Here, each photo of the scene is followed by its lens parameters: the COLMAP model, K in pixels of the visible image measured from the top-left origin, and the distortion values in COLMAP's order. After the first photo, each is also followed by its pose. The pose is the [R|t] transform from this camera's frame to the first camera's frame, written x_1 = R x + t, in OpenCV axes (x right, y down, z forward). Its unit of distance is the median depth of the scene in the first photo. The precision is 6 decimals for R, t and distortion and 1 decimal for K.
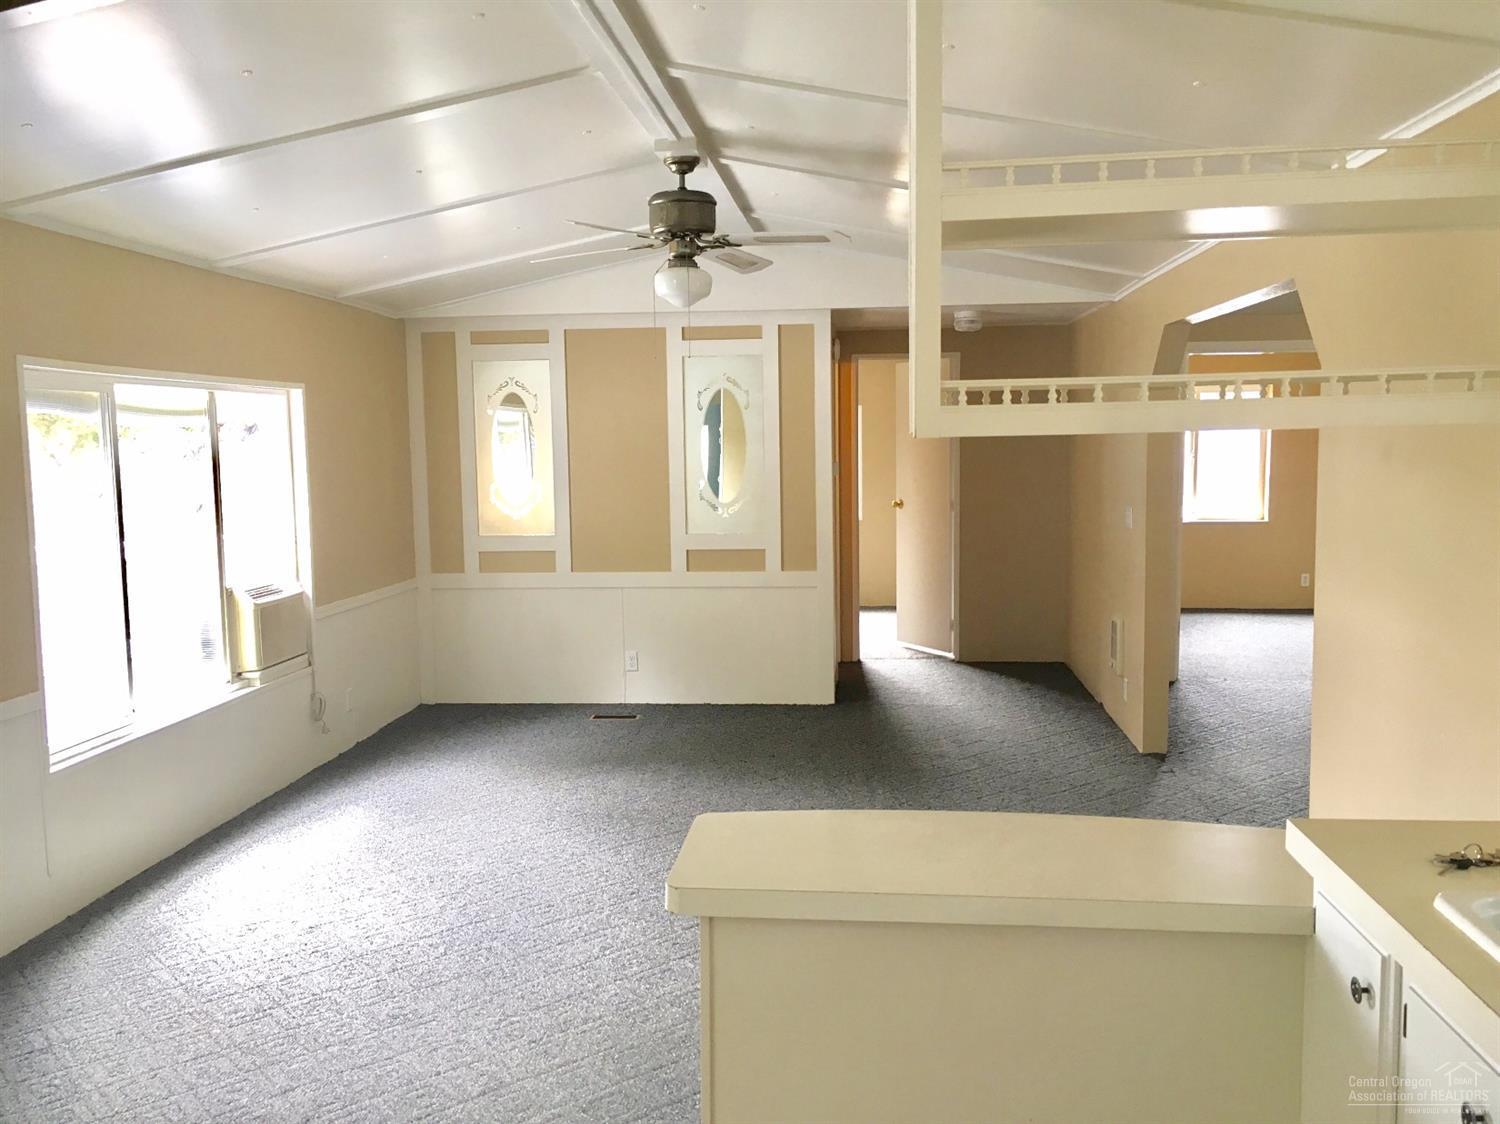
lens RADIAL K [[1275.8, 0, 752.7], [0, 1275.8, 565.8], [0, 0, 1]] dist [0.069621, -0.083747]
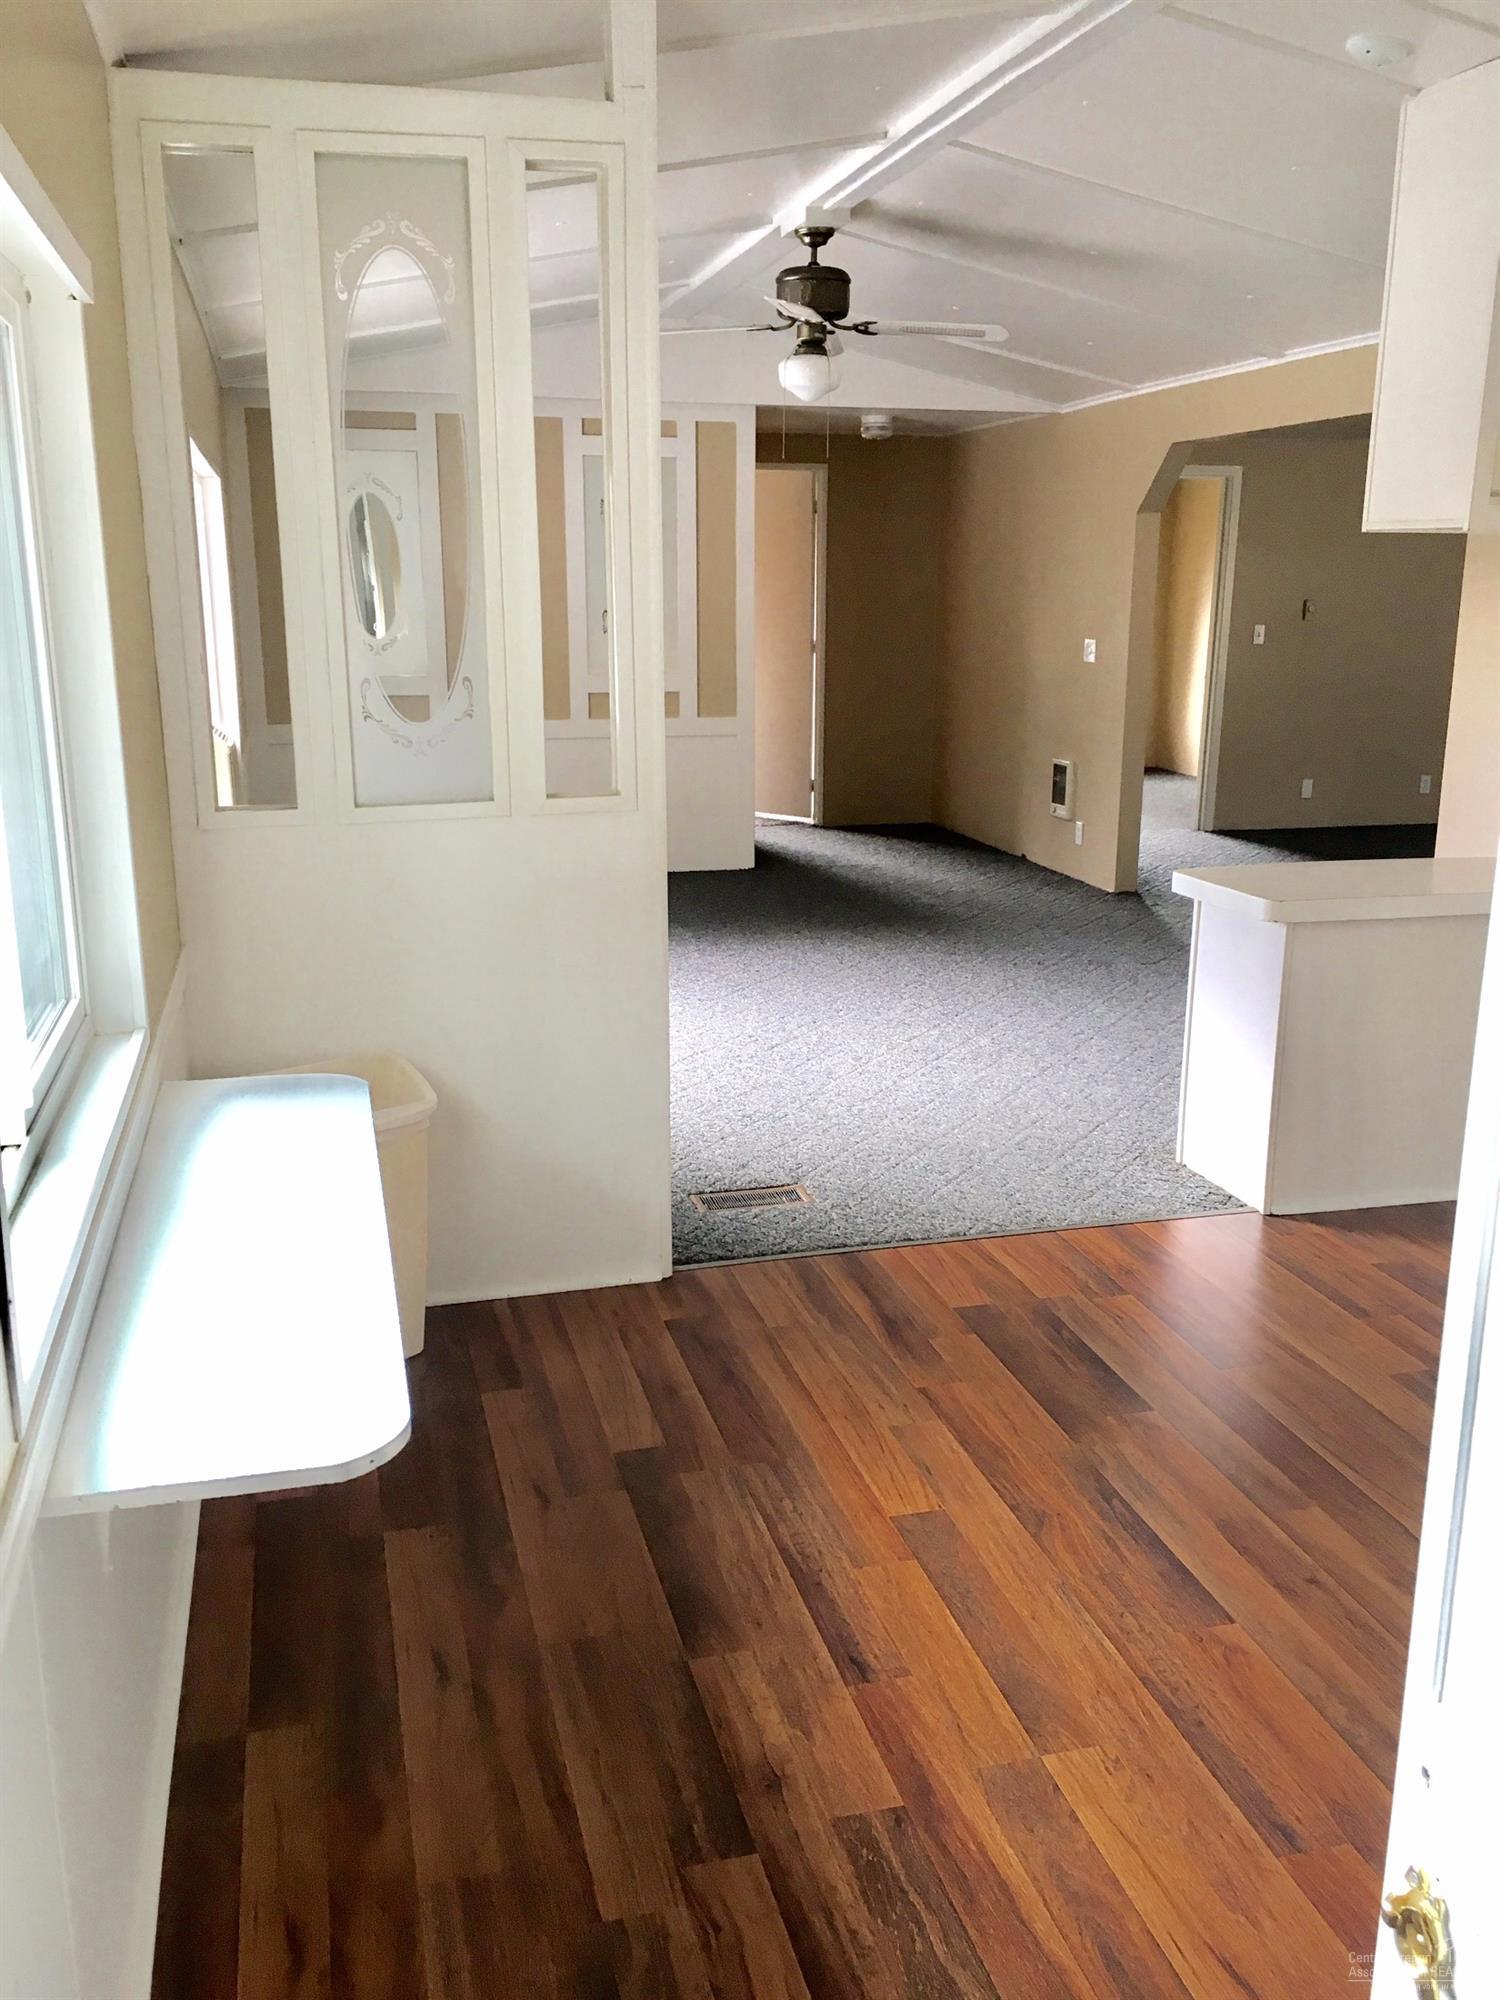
lens RADIAL K [[1701.1, 0, 744.0], [0, 1701.1, 996.9], [0, 0, 1]] dist [0.069621, -0.083747]
pose [[0.941296, -0.063387, 0.331579, -0.534158], [0.018033, 0.990253, 0.138111, 0.051369], [-0.337102, -0.124023, 0.933263, -0.183826]]
